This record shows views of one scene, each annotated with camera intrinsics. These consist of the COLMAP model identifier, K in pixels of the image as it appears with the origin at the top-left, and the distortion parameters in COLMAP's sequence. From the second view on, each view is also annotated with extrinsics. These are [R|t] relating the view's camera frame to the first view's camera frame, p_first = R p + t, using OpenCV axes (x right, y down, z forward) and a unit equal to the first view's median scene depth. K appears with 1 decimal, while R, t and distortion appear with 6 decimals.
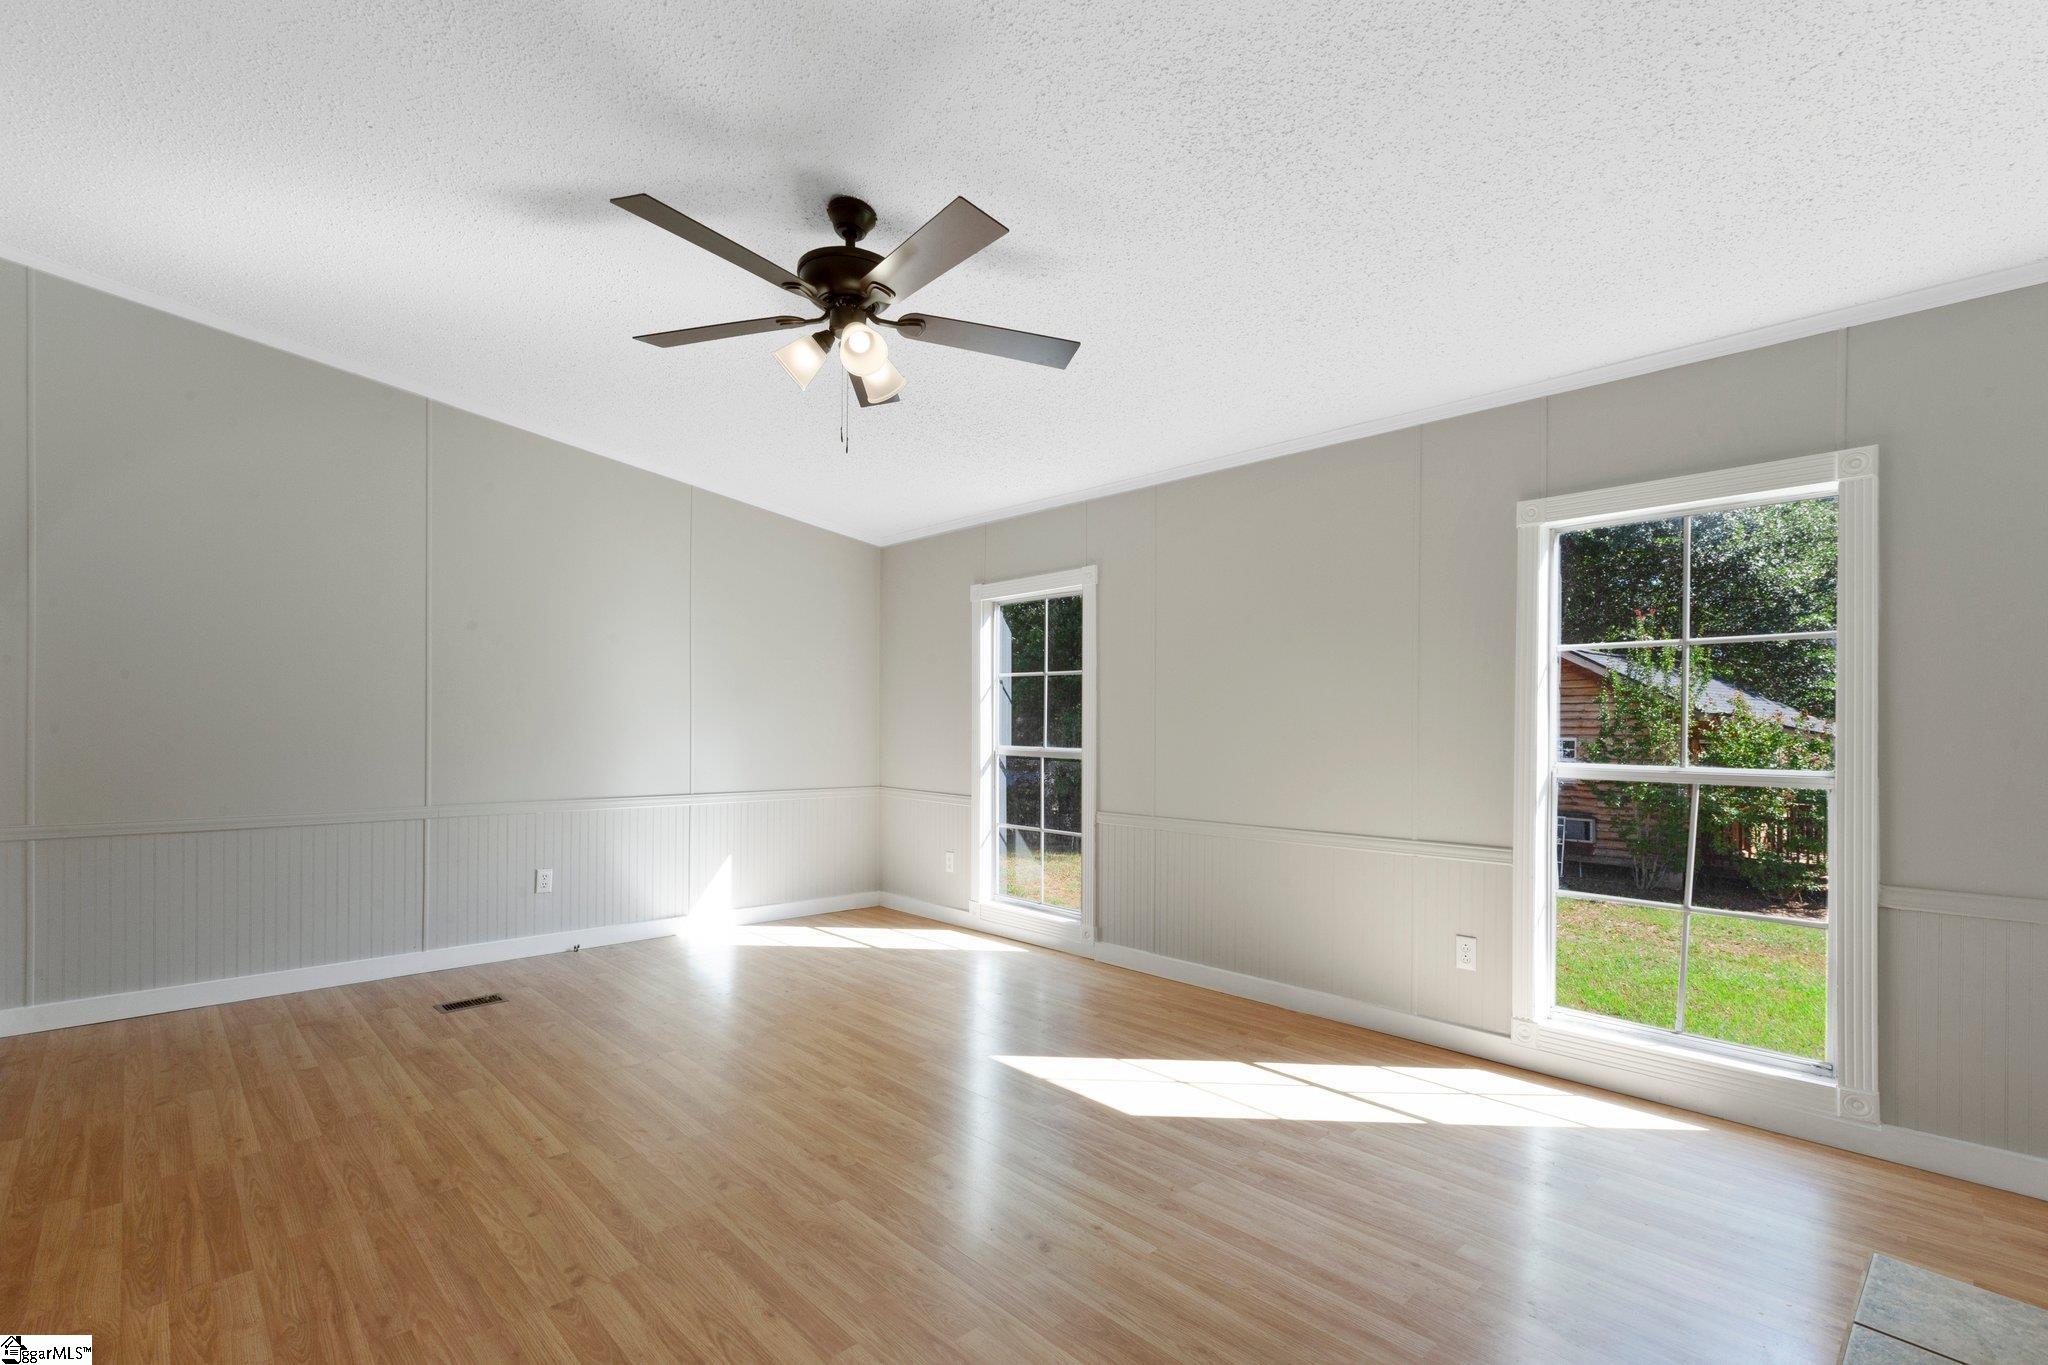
lens RADIAL K [[954.4, 0, 1019.0], [0, 954.4, 724.9], [0, 0, 1]] dist [0.000094, 0.000272]
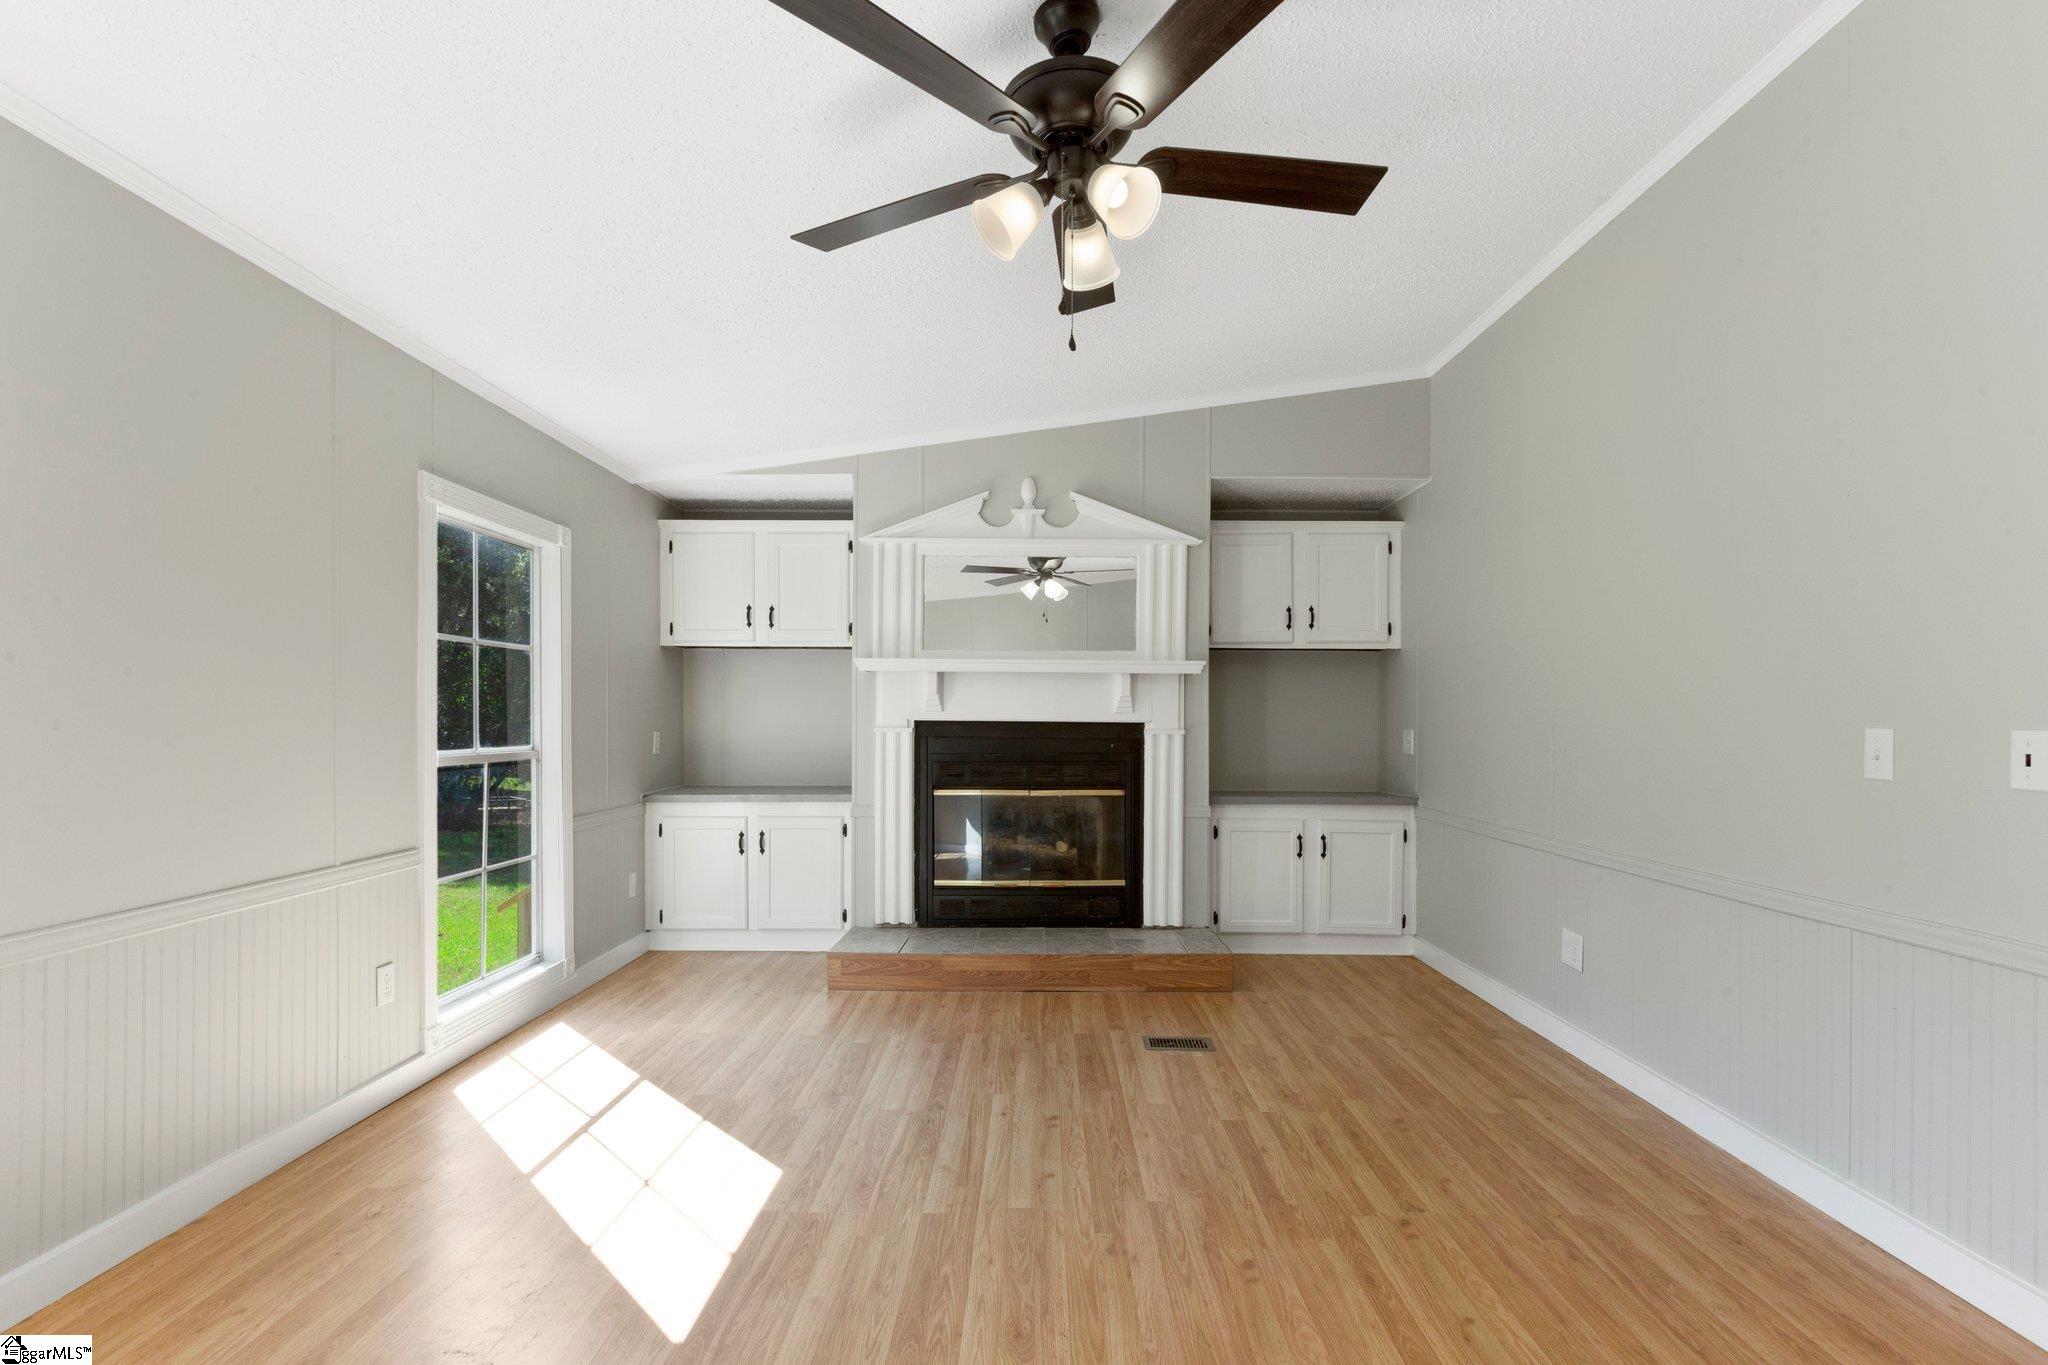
lens RADIAL K [[943.5, 0, 1036.9], [0, 943.5, 724.0], [0, 0, 1]] dist [-0.000126, 0.000302]
pose [[-0.732684, -0.014878, 0.680406, -0.655598], [-0.011792, 0.999888, 0.009166, -0.005410], [-0.680467, -0.001308, -0.732778, 1.550832]]
